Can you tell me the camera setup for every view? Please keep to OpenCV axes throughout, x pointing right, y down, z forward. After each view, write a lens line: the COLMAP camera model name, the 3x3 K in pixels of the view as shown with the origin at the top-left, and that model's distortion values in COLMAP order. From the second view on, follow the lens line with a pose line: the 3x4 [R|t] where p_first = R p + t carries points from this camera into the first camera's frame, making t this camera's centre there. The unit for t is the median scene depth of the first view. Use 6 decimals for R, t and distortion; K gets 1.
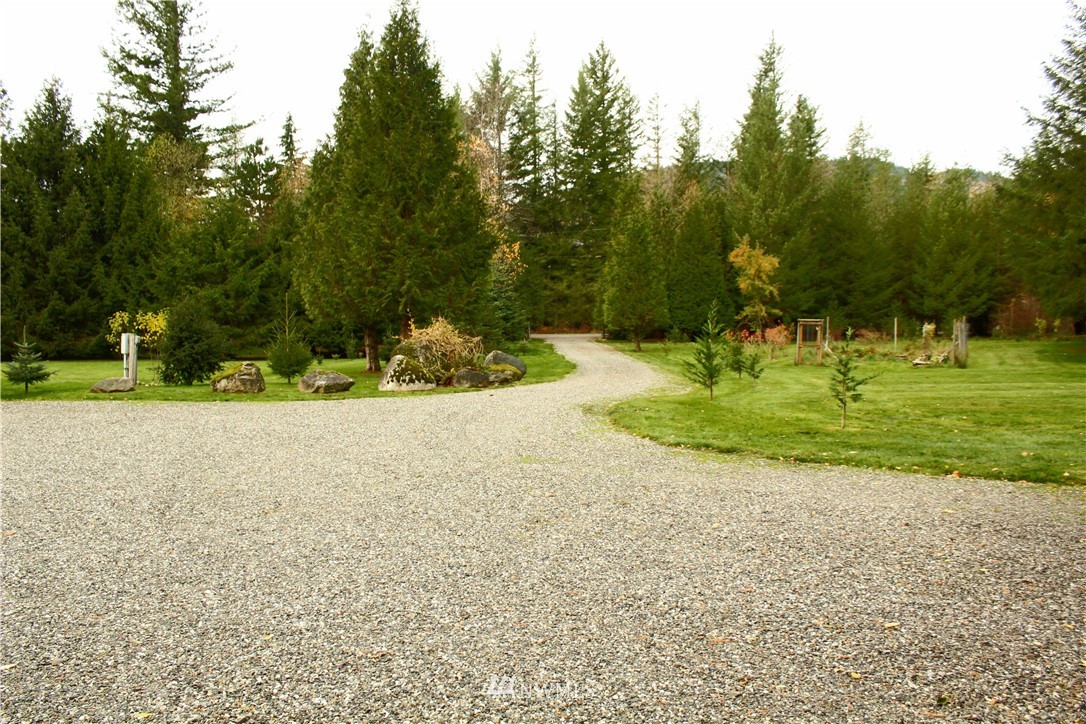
lens RADIAL K [[937.9, 0, 515.6], [0, 937.9, 389.8], [0, 0, 1]] dist [-0.094793, 0.003241]
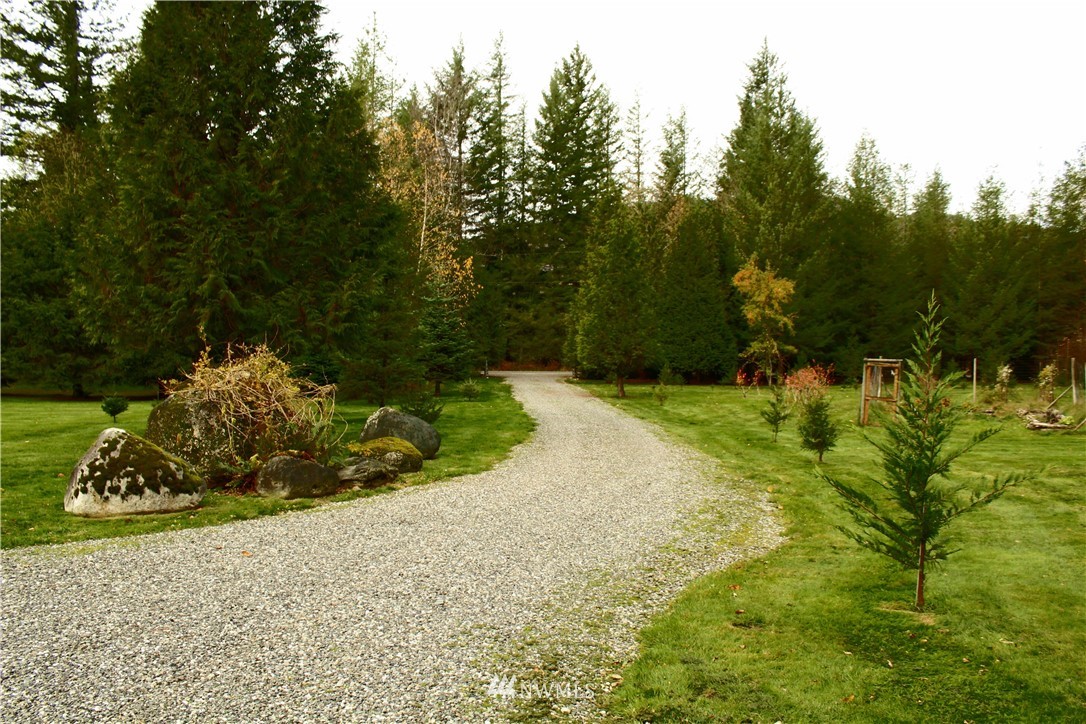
lens RADIAL K [[904.6, 0, 531.0], [0, 904.6, 367.2], [0, 0, 1]] dist [-0.162221, 0.146437]
pose [[0.998764, 0.017135, 0.046658, 0.018613], [-0.014282, 0.998047, -0.060808, -0.016406], [-0.047608, 0.060067, 0.997058, 0.222988]]
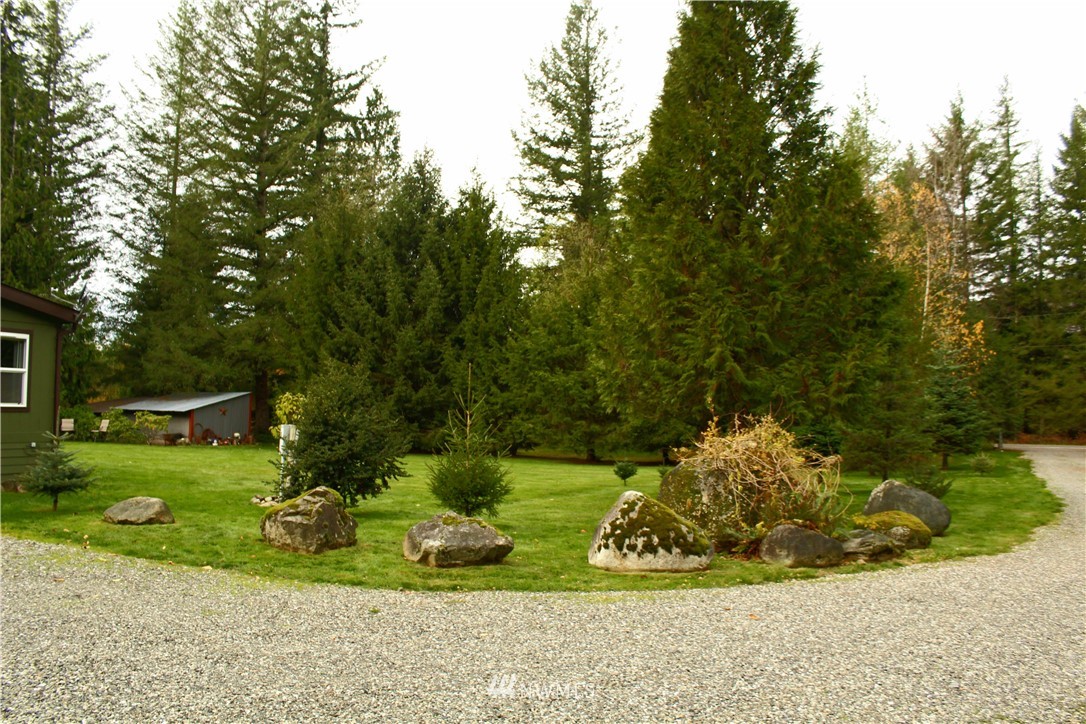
lens RADIAL K [[904.6, 0, 531.0], [0, 904.6, 367.2], [0, 0, 1]] dist [-0.162221, 0.146437]
pose [[0.879798, 0.000160, -0.475348, 0.017859], [-0.063169, 0.991170, -0.116583, -0.016230], [0.471132, 0.132596, 0.872040, 0.217559]]
